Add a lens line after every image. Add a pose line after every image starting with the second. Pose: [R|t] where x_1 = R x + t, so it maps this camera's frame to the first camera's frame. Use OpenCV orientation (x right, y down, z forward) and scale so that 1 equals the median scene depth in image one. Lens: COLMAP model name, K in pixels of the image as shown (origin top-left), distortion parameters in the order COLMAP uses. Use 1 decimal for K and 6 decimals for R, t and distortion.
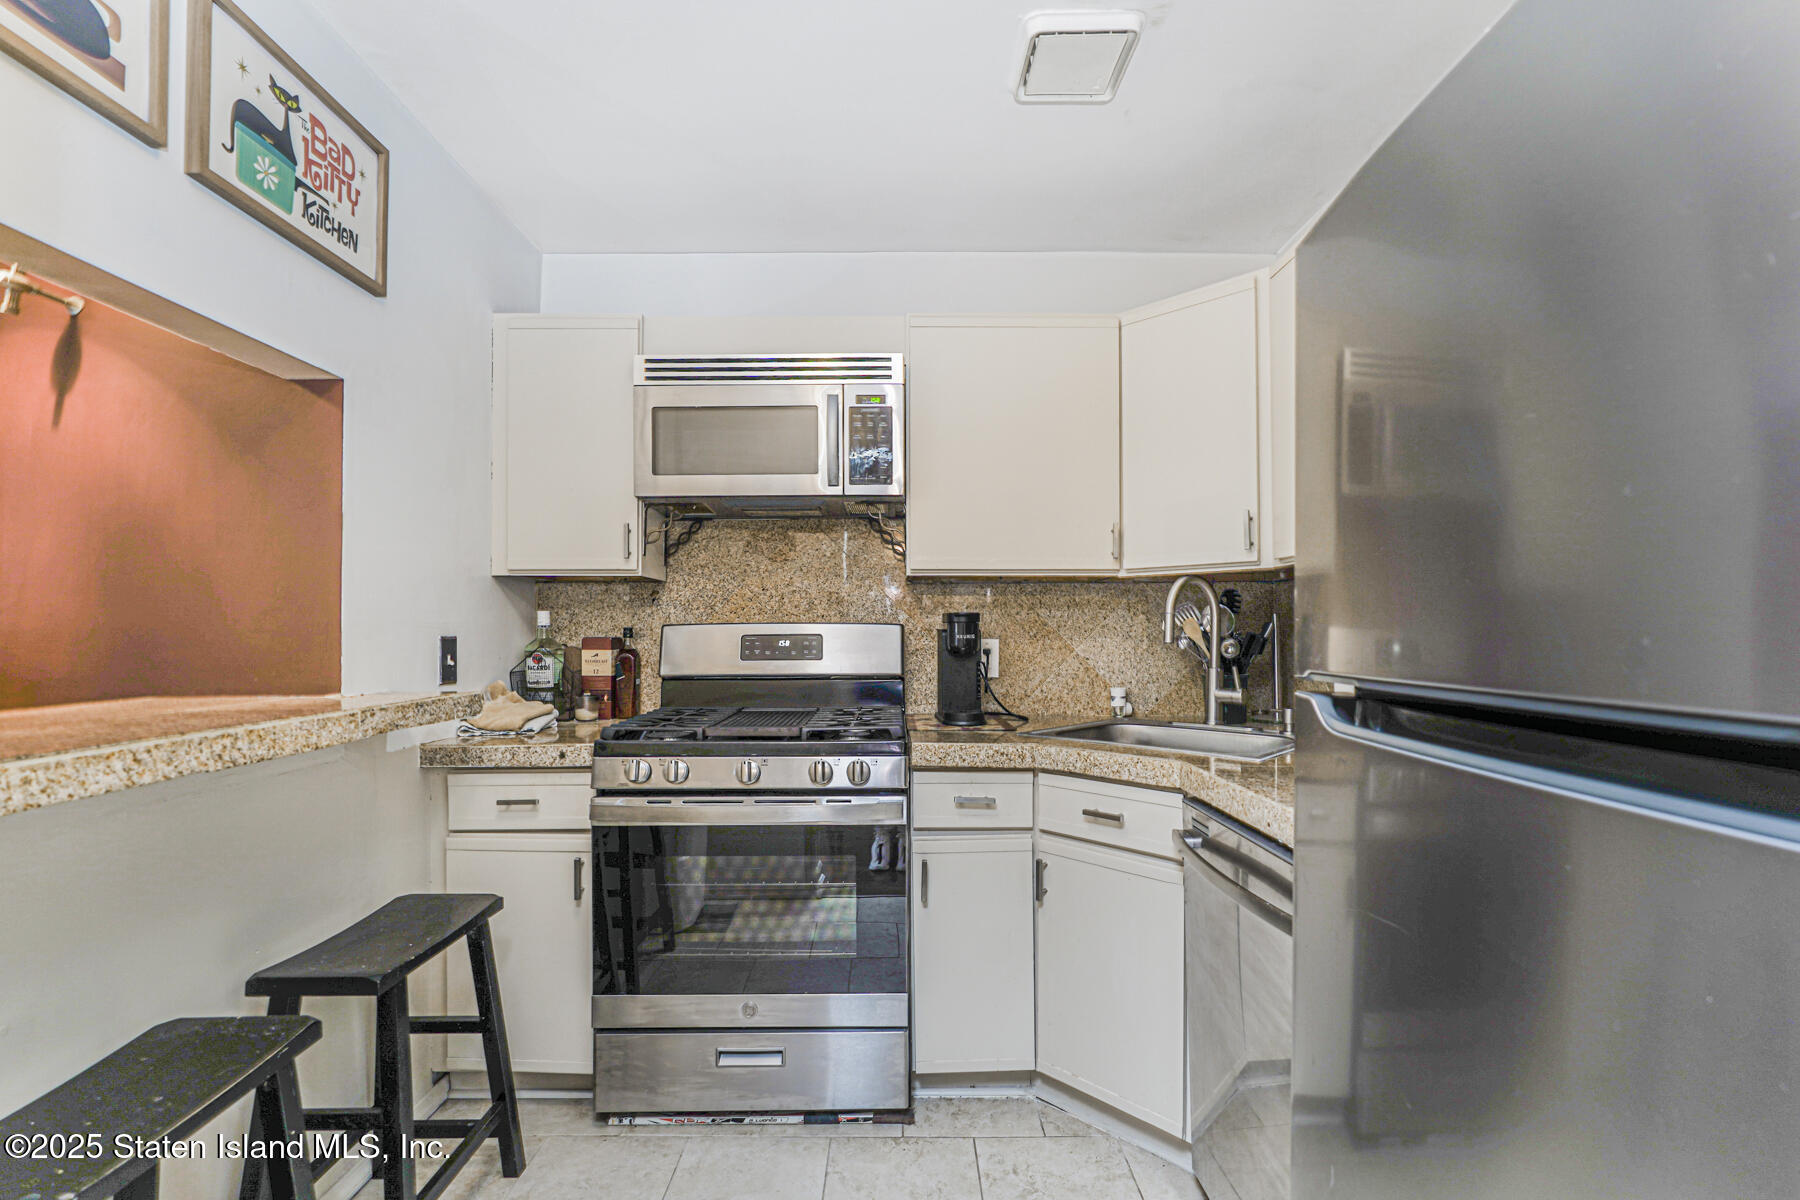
lens RADIAL K [[823.3, 0, 898.2], [0, 823.3, 613.4], [0, 0, 1]] dist [0.002562, 0.008924]
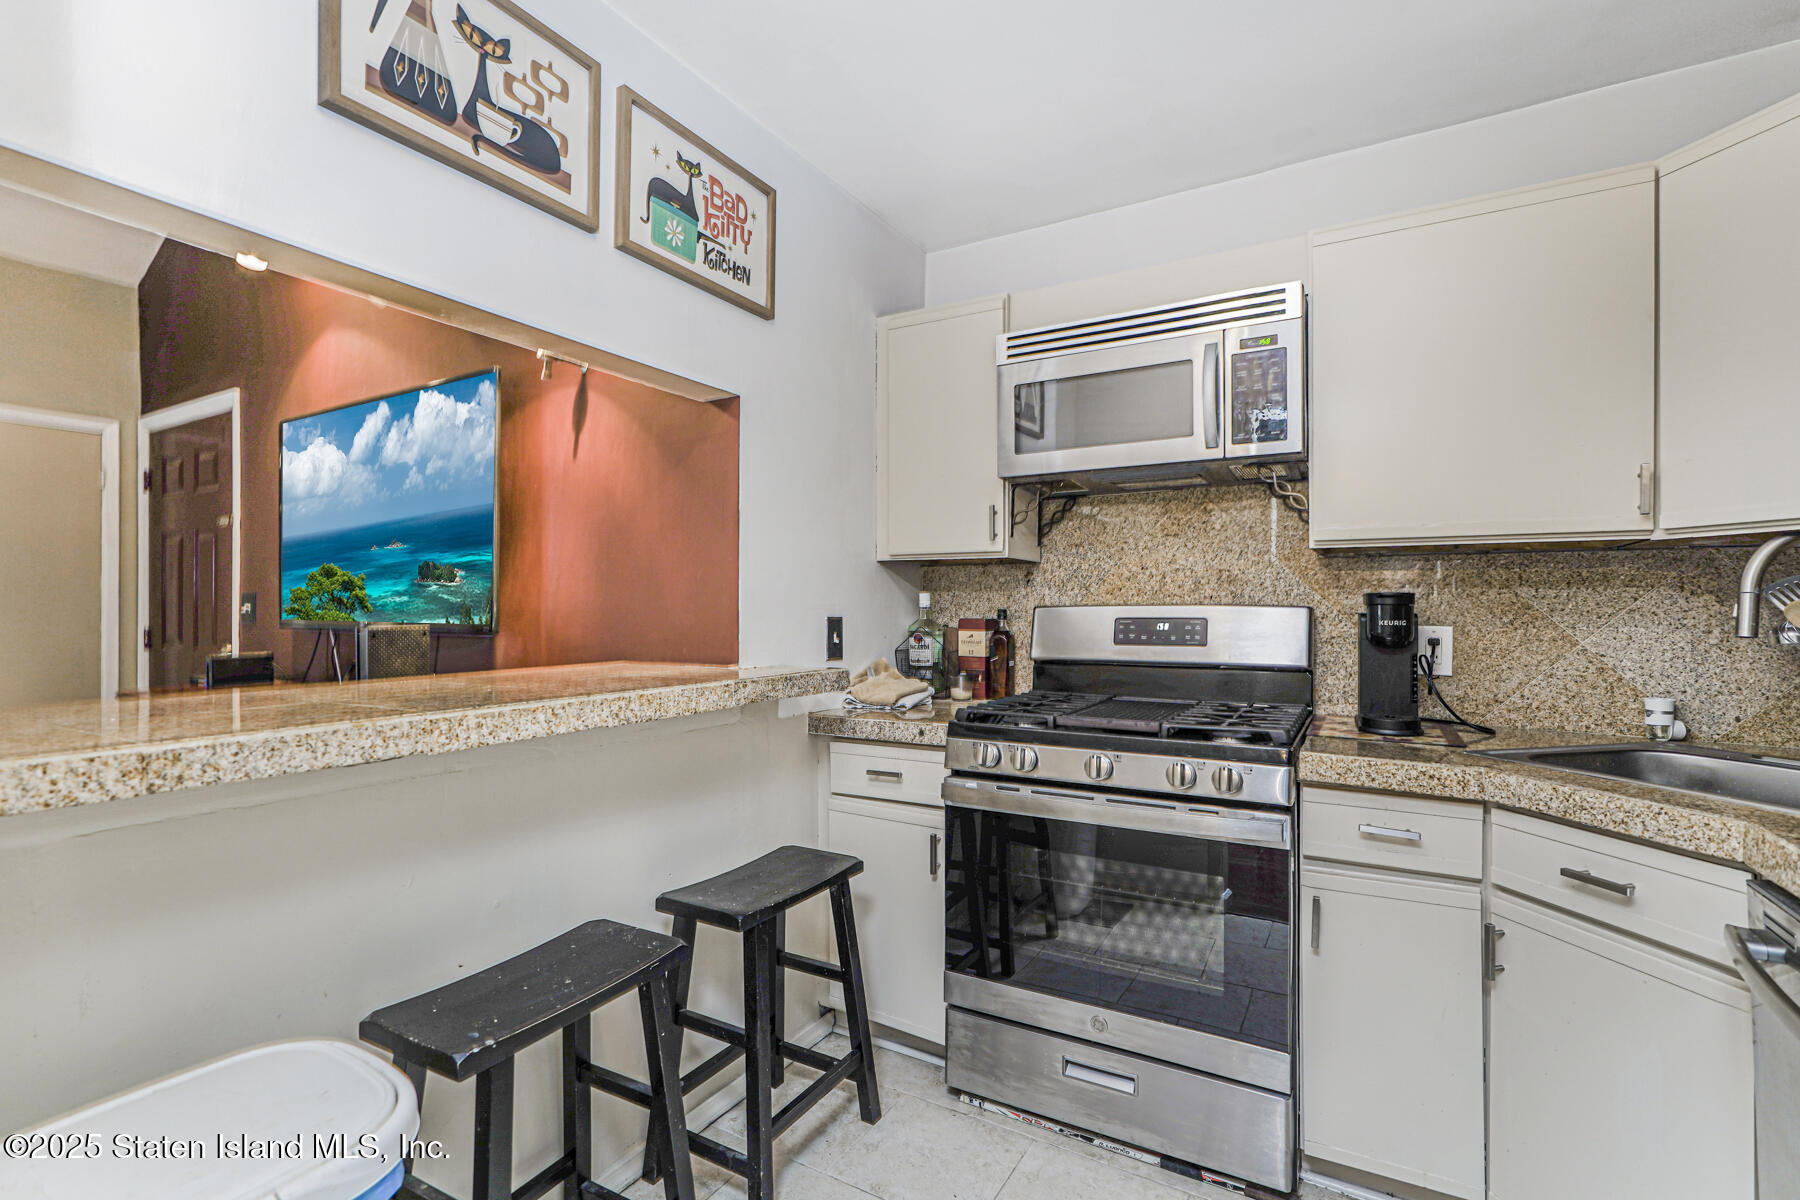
lens RADIAL K [[823.9, 0, 900.0], [0, 823.9, 600.0], [0, 0, 1]] dist [-0.002912, 0.008207]
pose [[0.861841, -0.000051, -0.507179, 0.091588], [0.004992, 0.999952, 0.008383, -0.003450], [0.507155, -0.009757, 0.861800, 0.090931]]
